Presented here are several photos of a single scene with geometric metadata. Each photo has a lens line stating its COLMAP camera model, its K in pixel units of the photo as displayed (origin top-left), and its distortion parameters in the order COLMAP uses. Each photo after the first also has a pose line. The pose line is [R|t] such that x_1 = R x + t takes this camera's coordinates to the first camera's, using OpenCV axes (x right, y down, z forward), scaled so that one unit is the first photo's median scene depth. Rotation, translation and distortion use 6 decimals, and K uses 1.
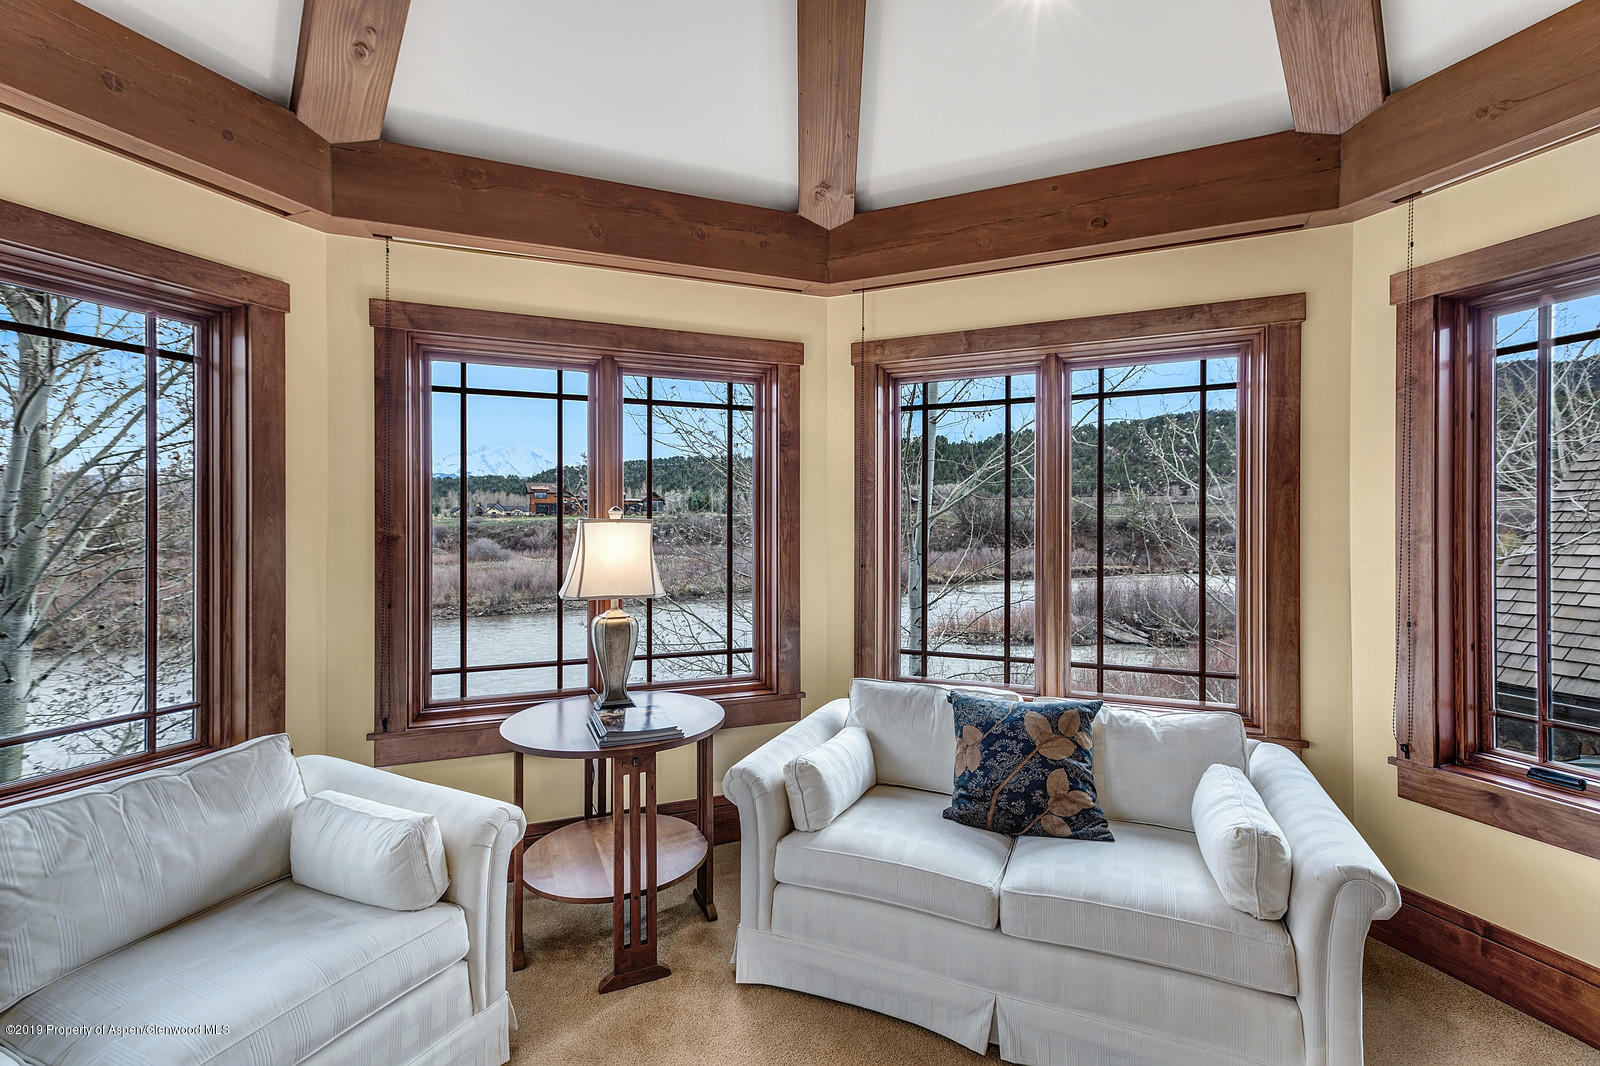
lens RADIAL K [[724.4, 0, 807.0], [0, 724.4, 530.1], [0, 0, 1]] dist [0.001385, -0.001197]
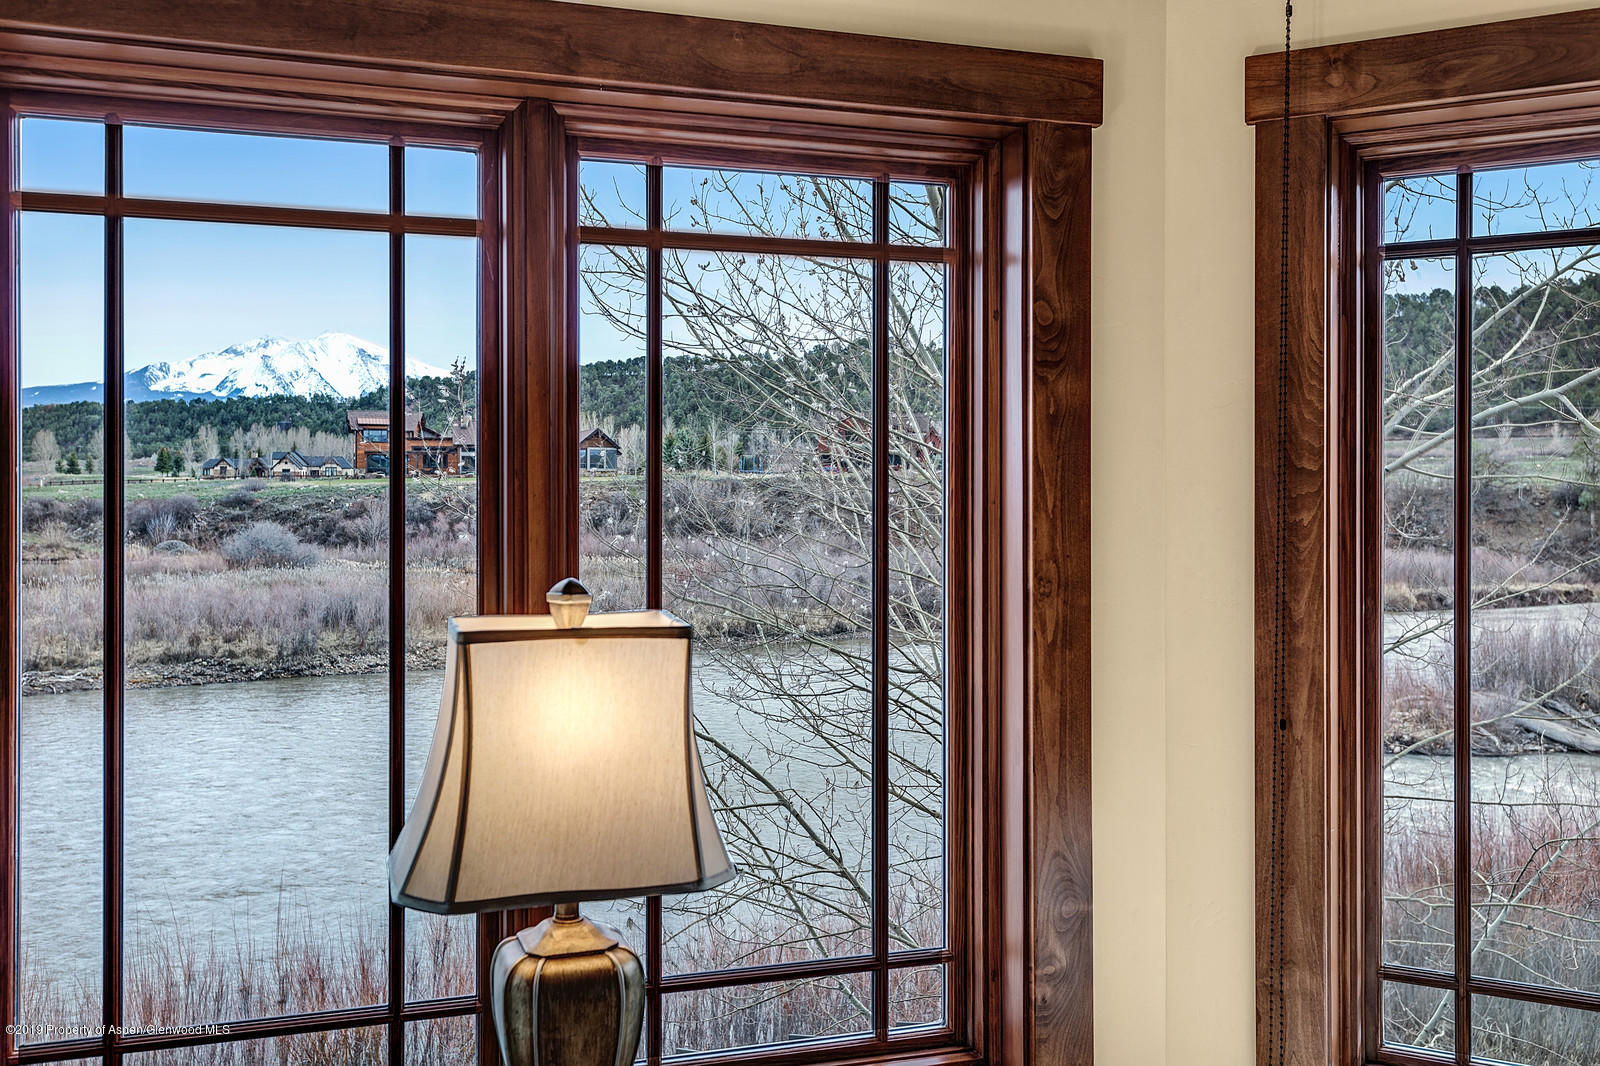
lens RADIAL K [[1447.2, 0, 796.3], [0, 1447.2, 532.0], [0, 0, 1]] dist [0.012807, 0.012491]
pose [[0.997483, 0.005256, -0.070712, -0.098577], [-0.003843, 0.999791, 0.020102, -0.051051], [0.070803, -0.019779, 0.997294, 0.311326]]
